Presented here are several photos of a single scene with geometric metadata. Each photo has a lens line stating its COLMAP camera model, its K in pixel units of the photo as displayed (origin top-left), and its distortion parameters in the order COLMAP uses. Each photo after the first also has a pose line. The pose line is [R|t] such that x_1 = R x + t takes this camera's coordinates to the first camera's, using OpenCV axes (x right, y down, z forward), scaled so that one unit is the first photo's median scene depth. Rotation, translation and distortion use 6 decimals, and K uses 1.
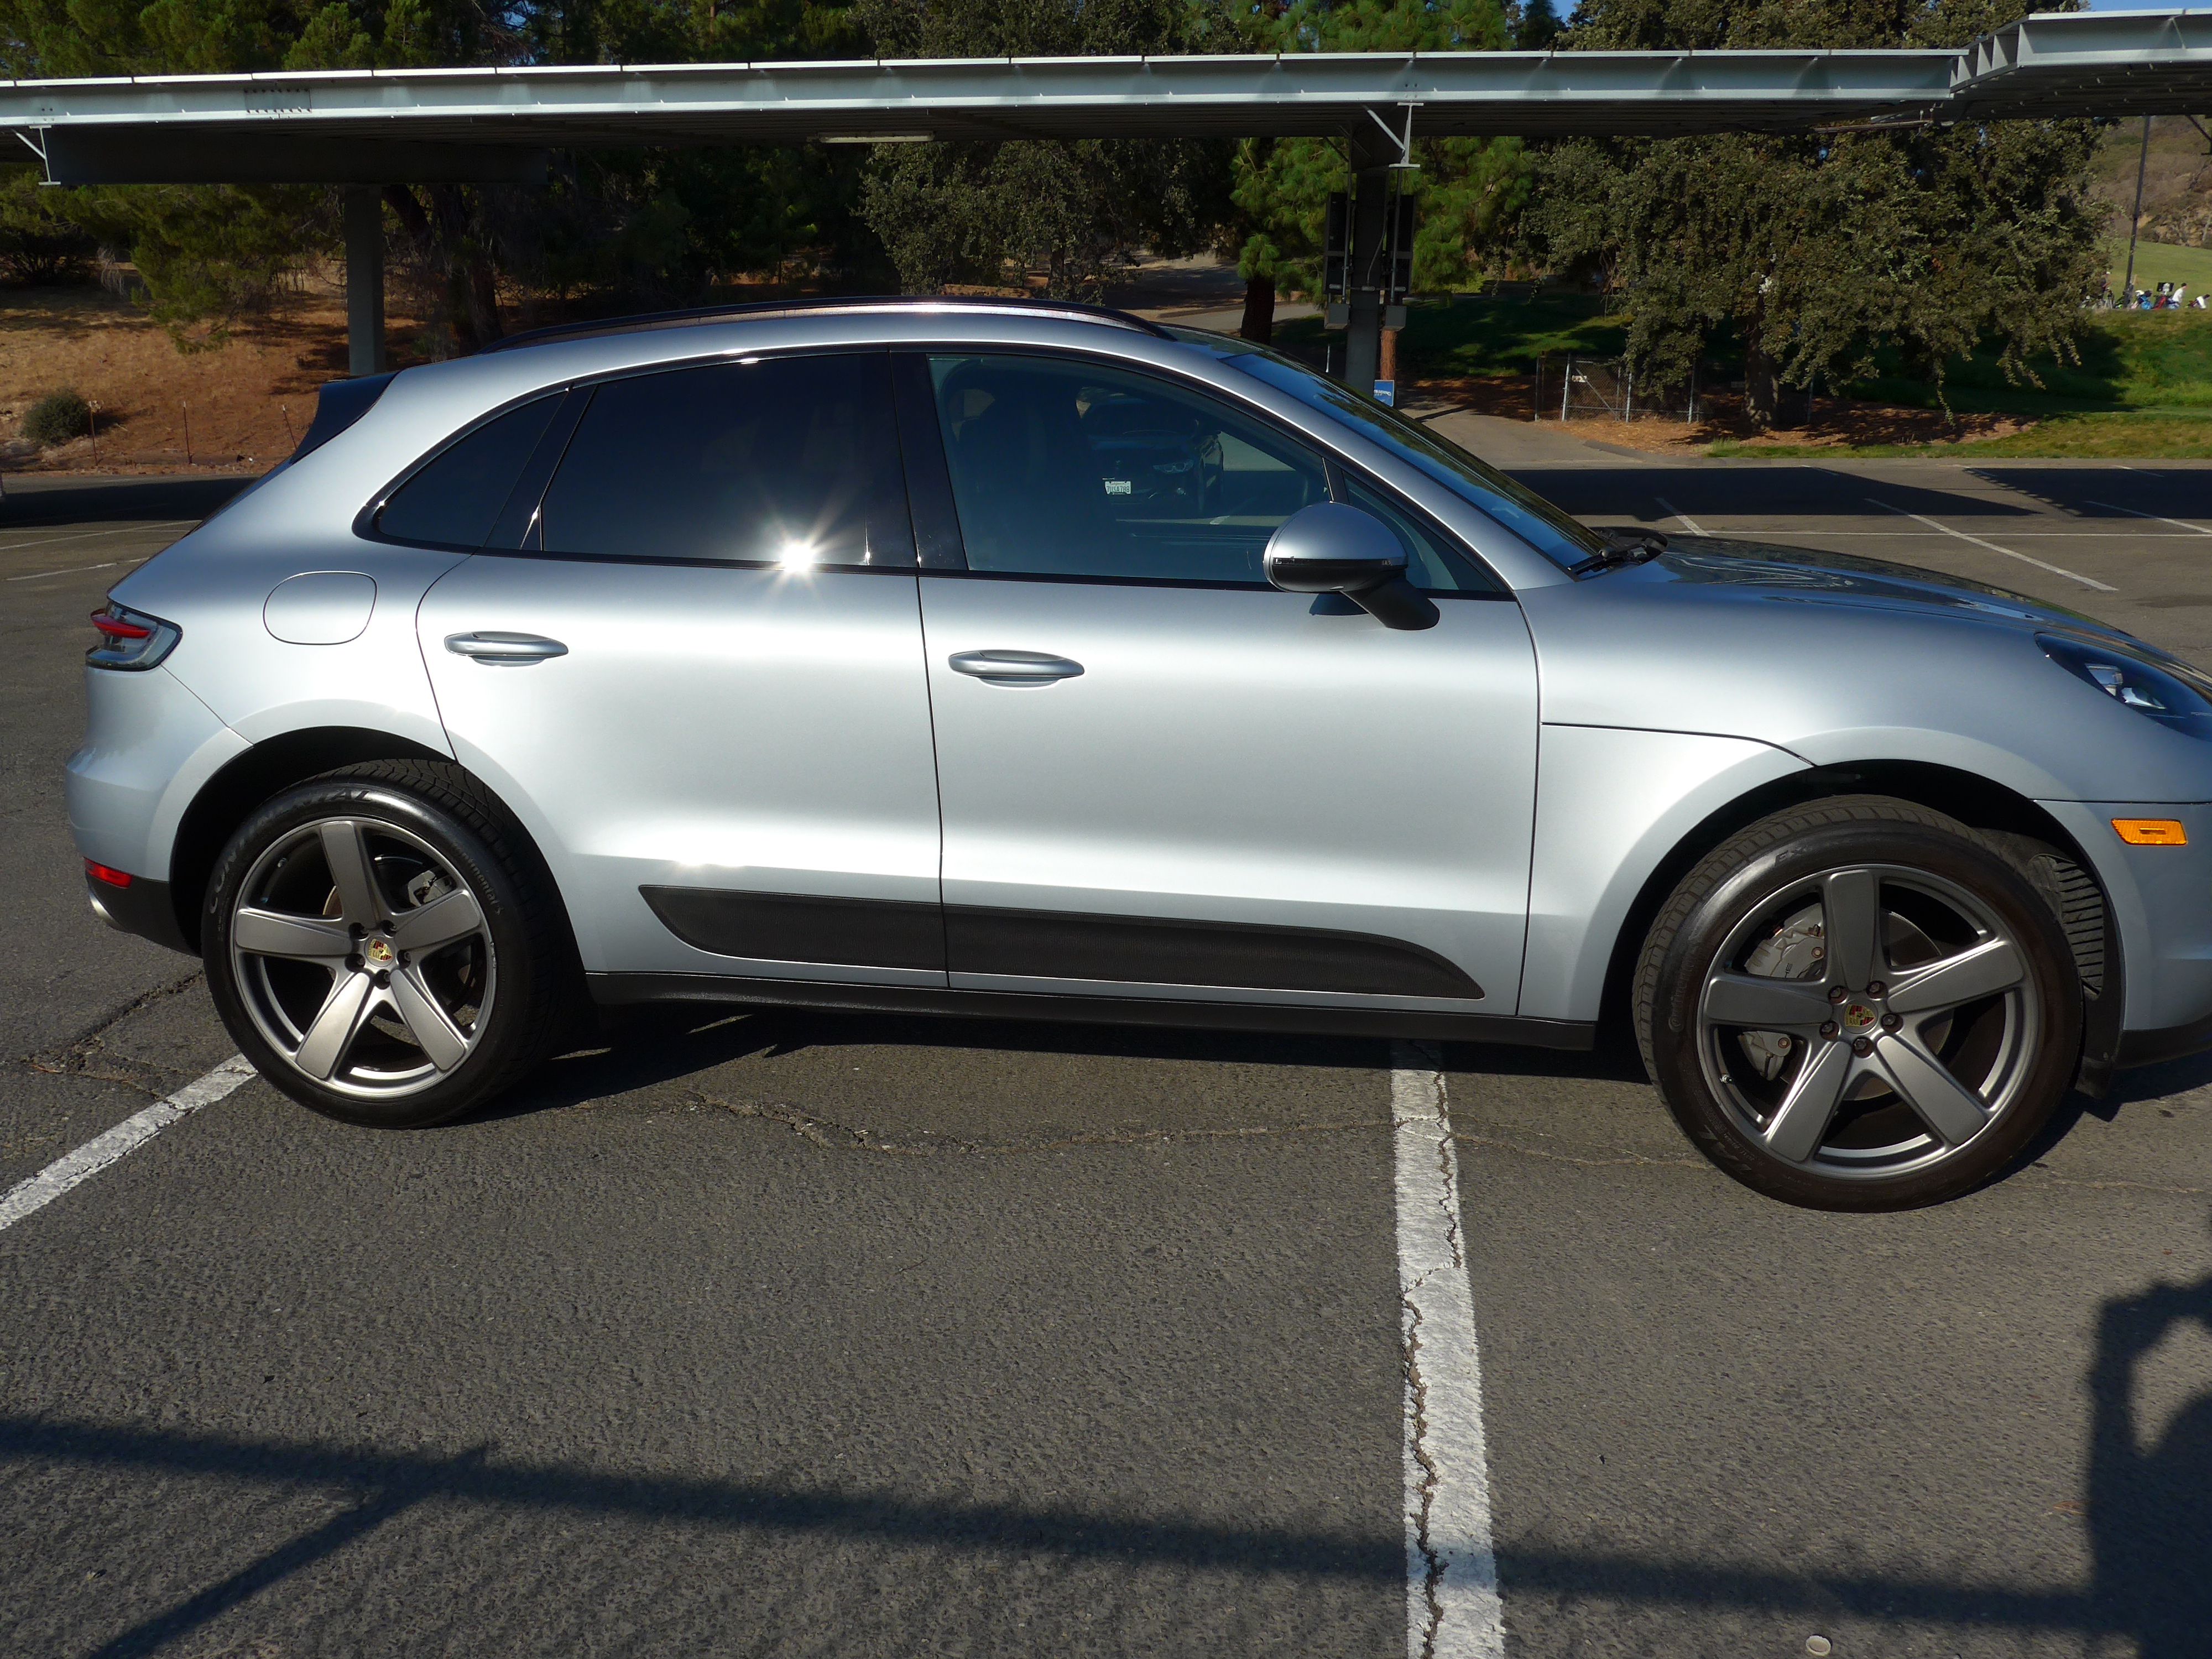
lens RADIAL K [[1967.9, 0, 1106.6], [0, 1967.9, 746.6], [0, 0, 1]] dist [-0.053917, 0.009501]
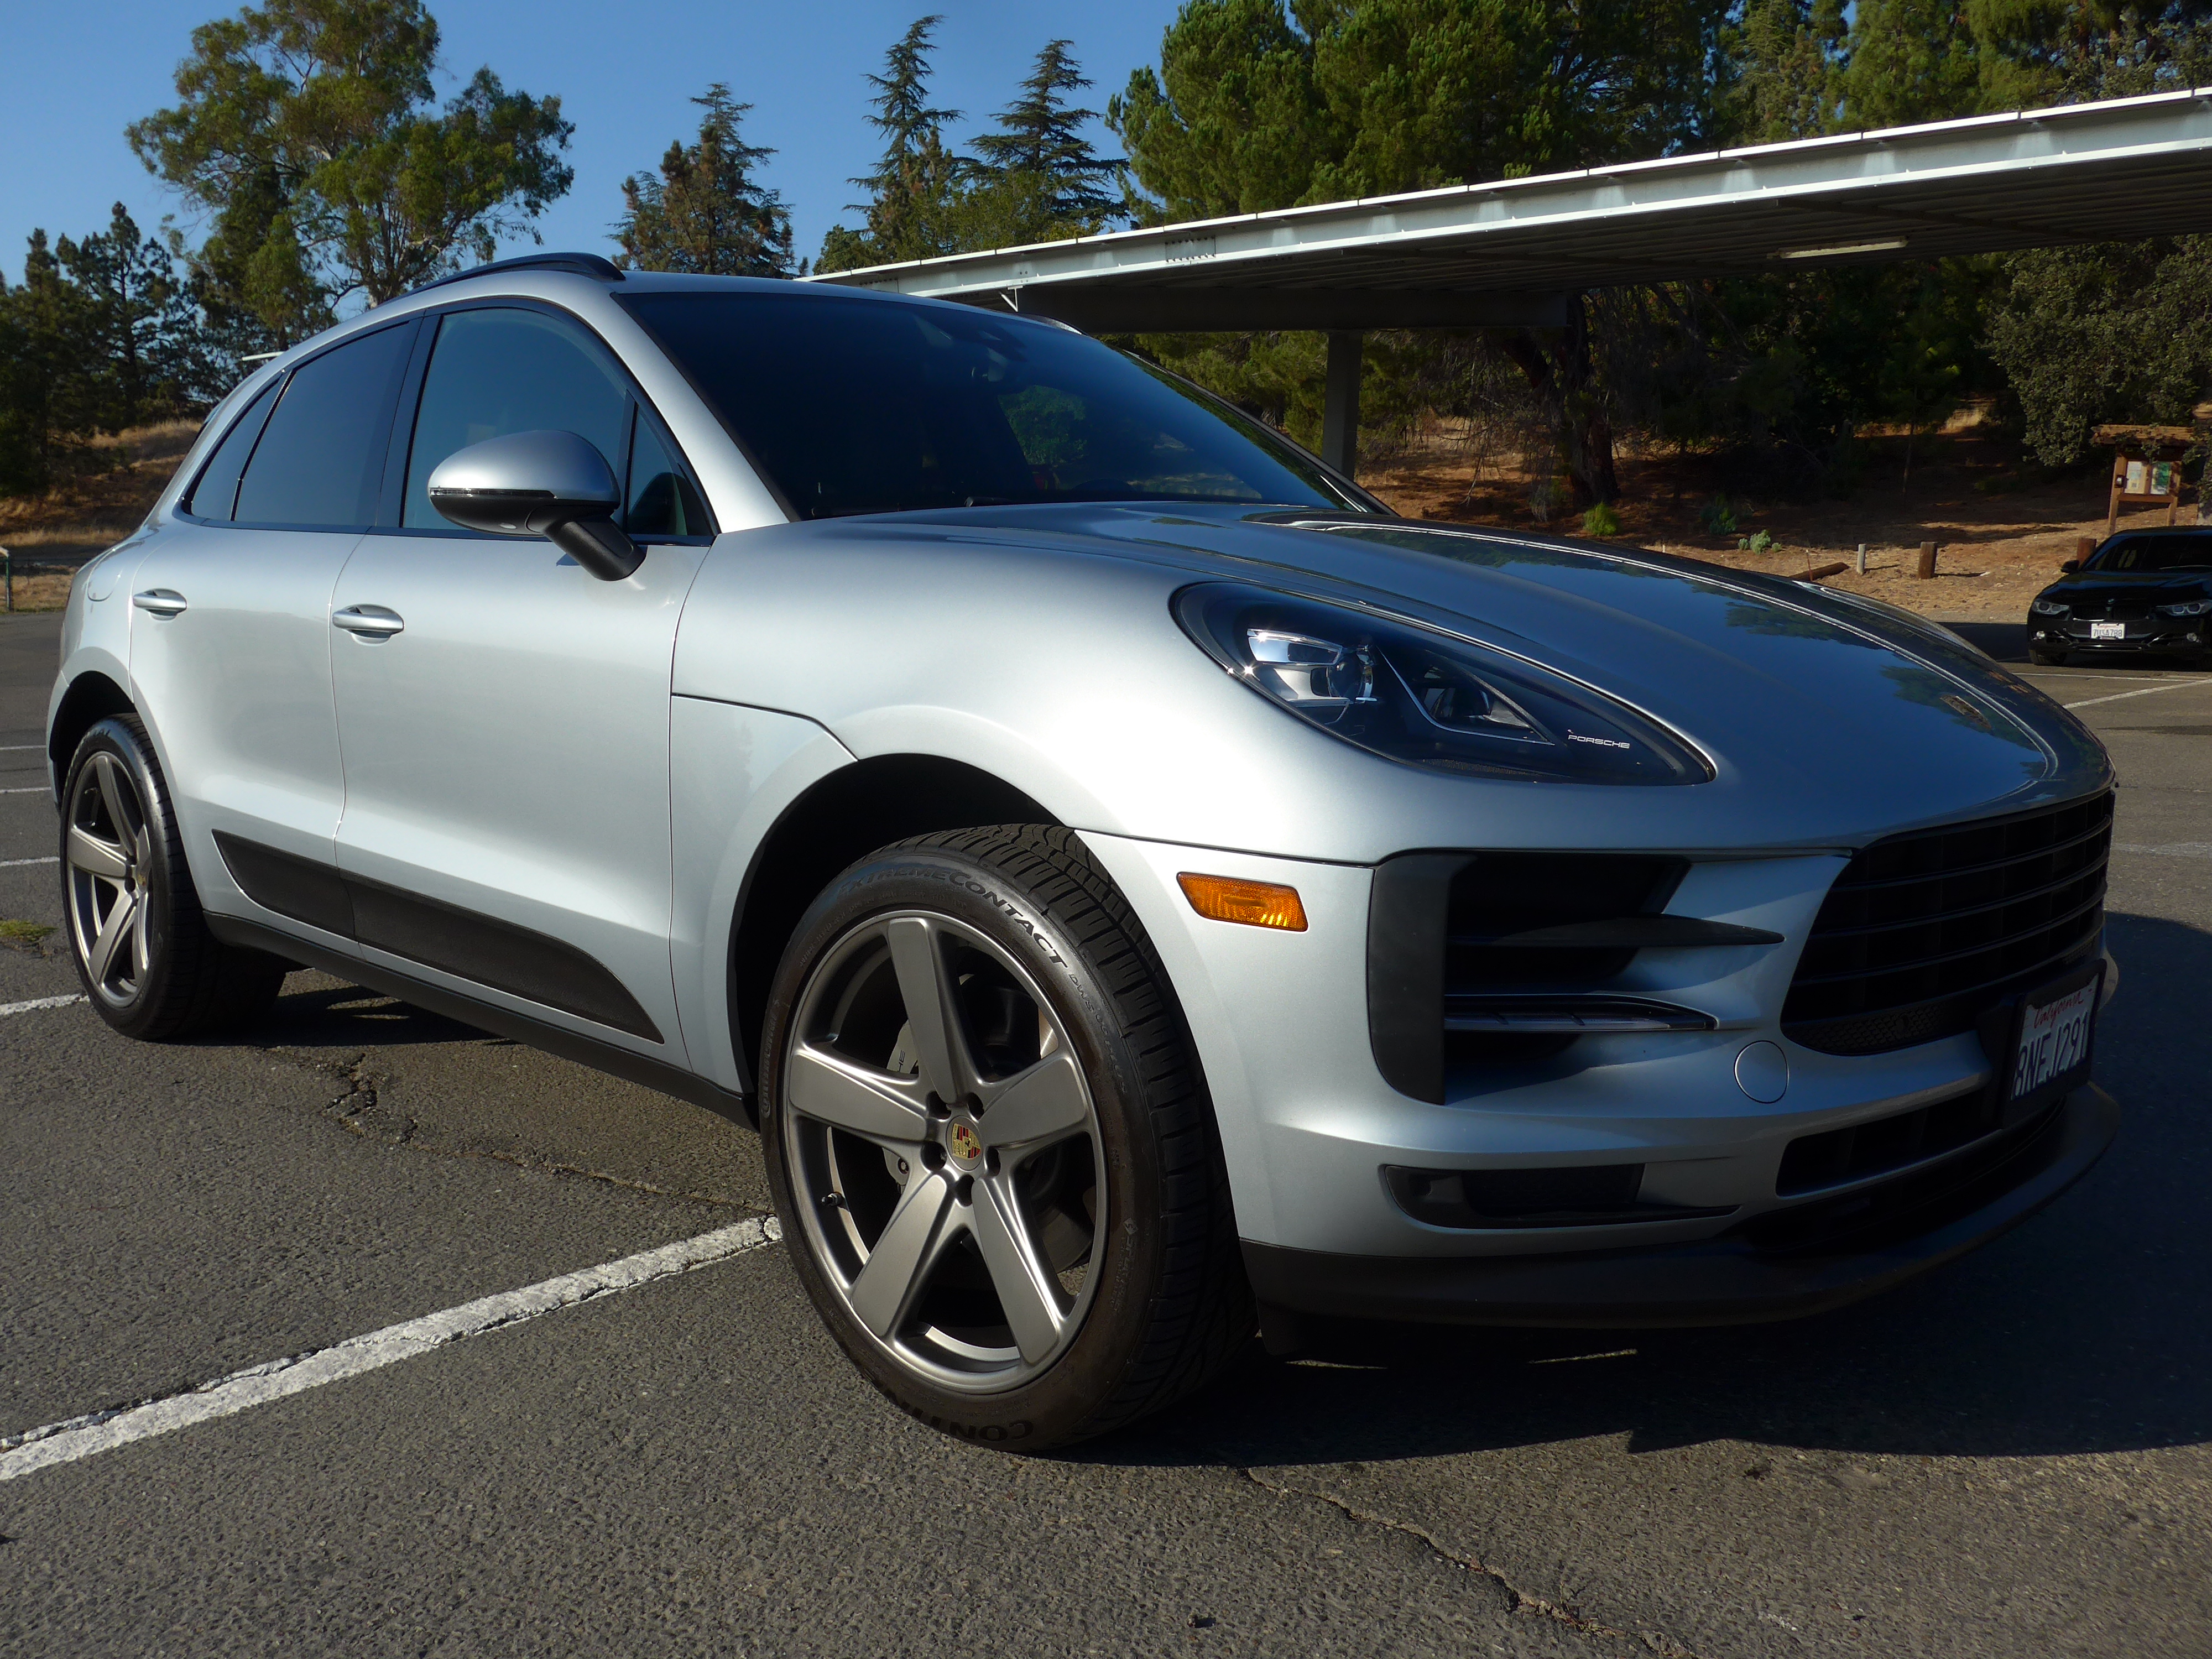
lens RADIAL K [[1916.0, 0, 1106.0], [0, 1916.0, 829.5], [0, 0, 1]] dist [-0.097211, 0.162524]
pose [[0.809946, 0.081979, -0.580746, 0.137061], [-0.104544, 0.994506, -0.005417, 0.004612], [0.577111, 0.065101, 0.814067, 0.081355]]
